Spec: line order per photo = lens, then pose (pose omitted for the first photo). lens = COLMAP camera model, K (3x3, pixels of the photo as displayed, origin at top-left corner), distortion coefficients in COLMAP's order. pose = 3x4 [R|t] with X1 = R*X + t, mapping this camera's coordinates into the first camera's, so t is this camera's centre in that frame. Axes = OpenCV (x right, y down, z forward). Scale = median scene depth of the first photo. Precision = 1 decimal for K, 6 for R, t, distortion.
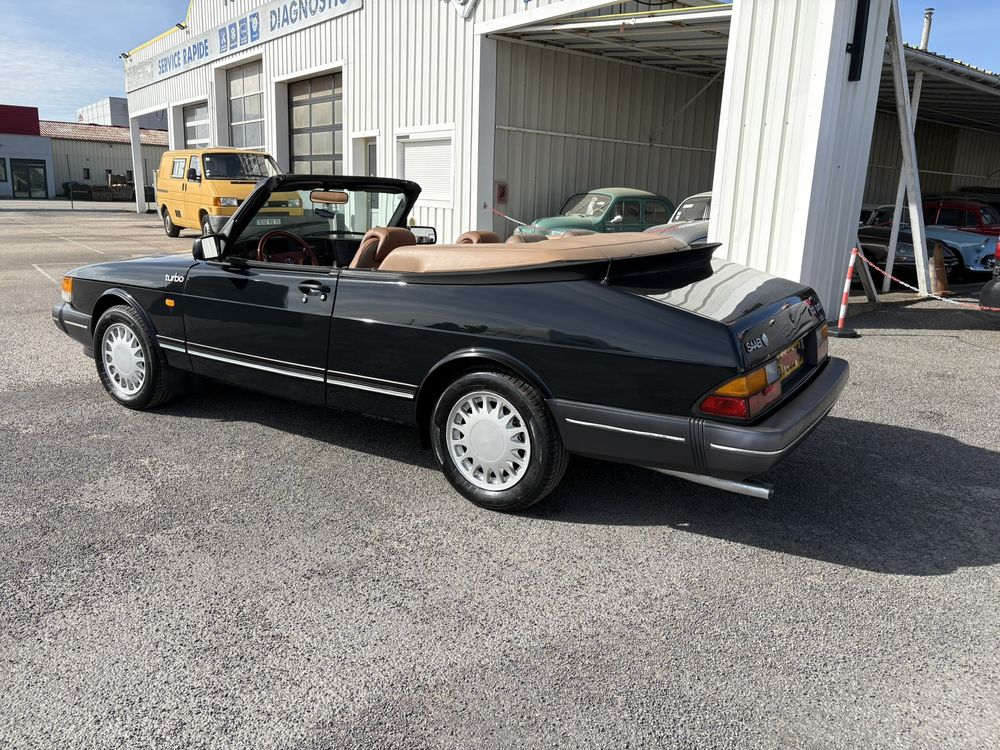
lens RADIAL K [[759.7, 0, 499.6], [0, 759.7, 361.3], [0, 0, 1]] dist [0.049264, -0.051484]
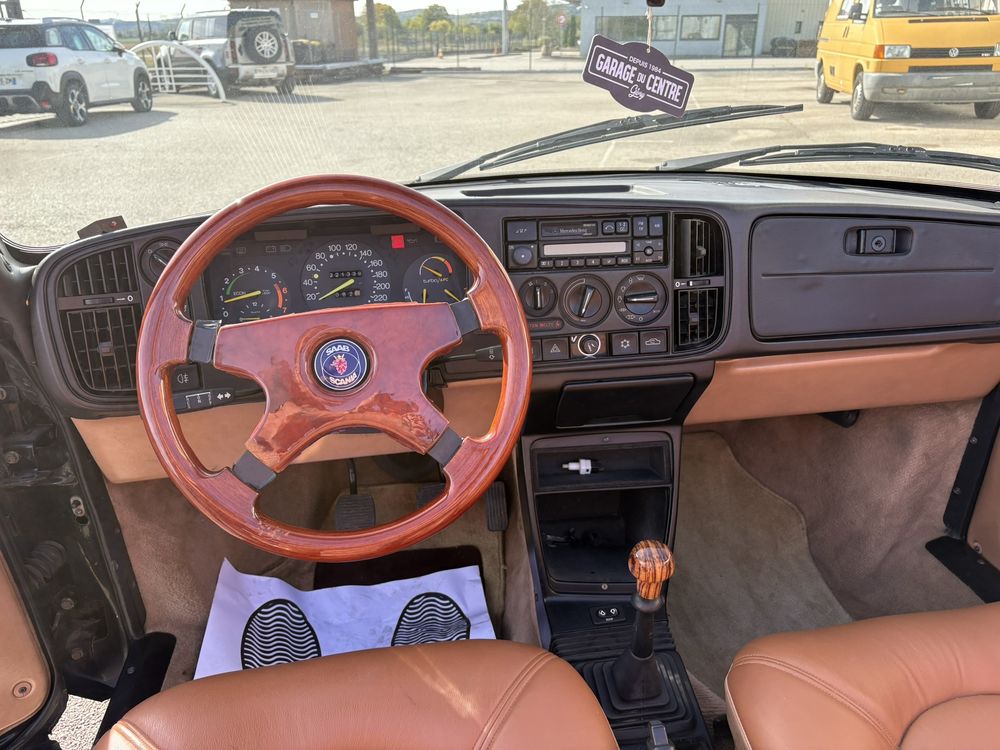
lens RADIAL K [[757.1, 0, 495.5], [0, 757.1, 370.5], [0, 0, 1]] dist [0.052850, -0.059862]
pose [[0.658863, 0.261843, -0.705222, -0.044790], [-0.128892, 0.962898, 0.237097, -0.063309], [0.741138, -0.065317, 0.668167, 0.326708]]
